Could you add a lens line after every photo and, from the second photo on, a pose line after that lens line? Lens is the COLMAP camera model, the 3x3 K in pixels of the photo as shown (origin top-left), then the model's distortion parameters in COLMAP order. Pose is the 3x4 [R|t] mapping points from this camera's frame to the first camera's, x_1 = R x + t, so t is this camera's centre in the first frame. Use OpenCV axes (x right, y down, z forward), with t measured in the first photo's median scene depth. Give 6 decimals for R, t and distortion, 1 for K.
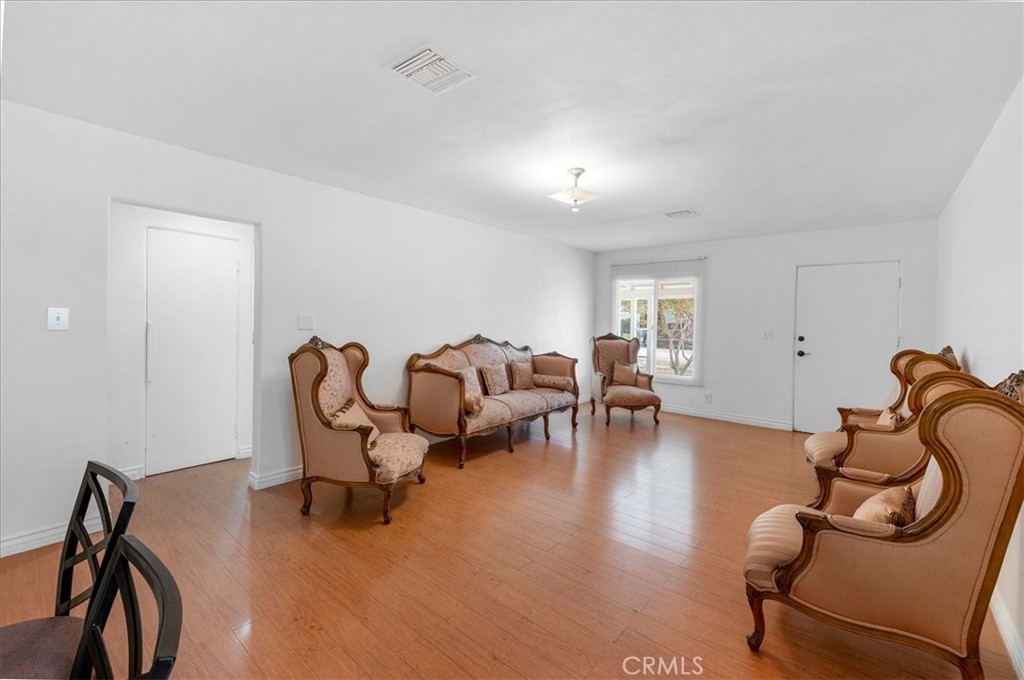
lens RADIAL K [[427.1, 0, 511.2], [0, 427.1, 333.3], [0, 0, 1]] dist [-0.000042, -0.001464]
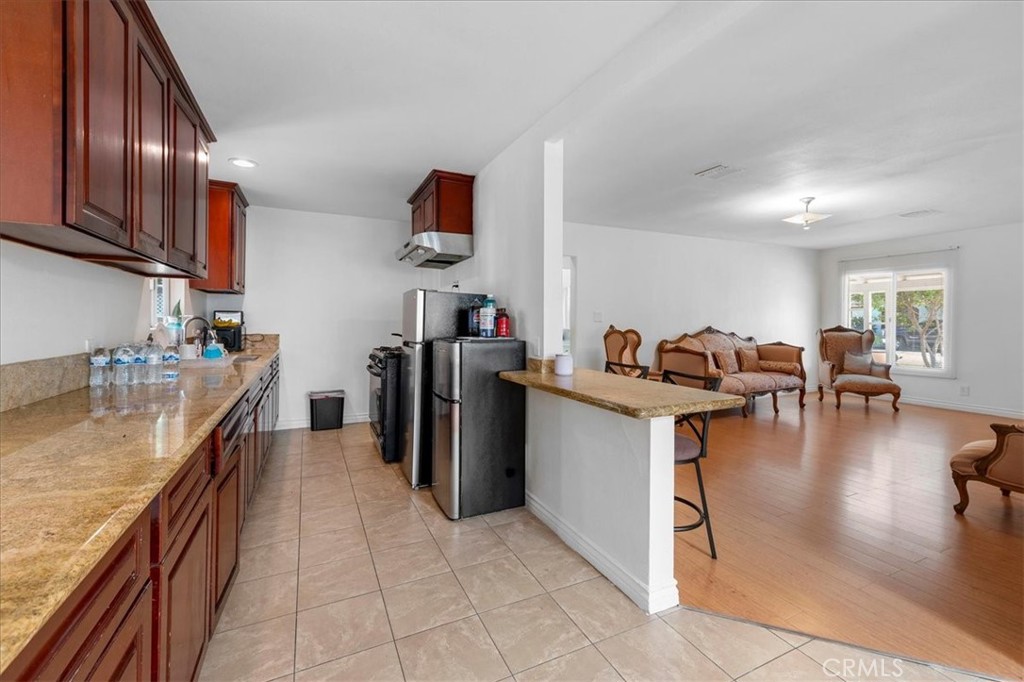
lens RADIAL K [[427.1, 0, 502.4], [0, 427.1, 325.7], [0, 0, 1]] dist [-0.000042, -0.001464]
pose [[0.906626, -0.010365, -0.421808, -0.091352], [0.000336, 0.999716, -0.023842, 0.028077], [0.421935, 0.021474, 0.906372, -0.362556]]
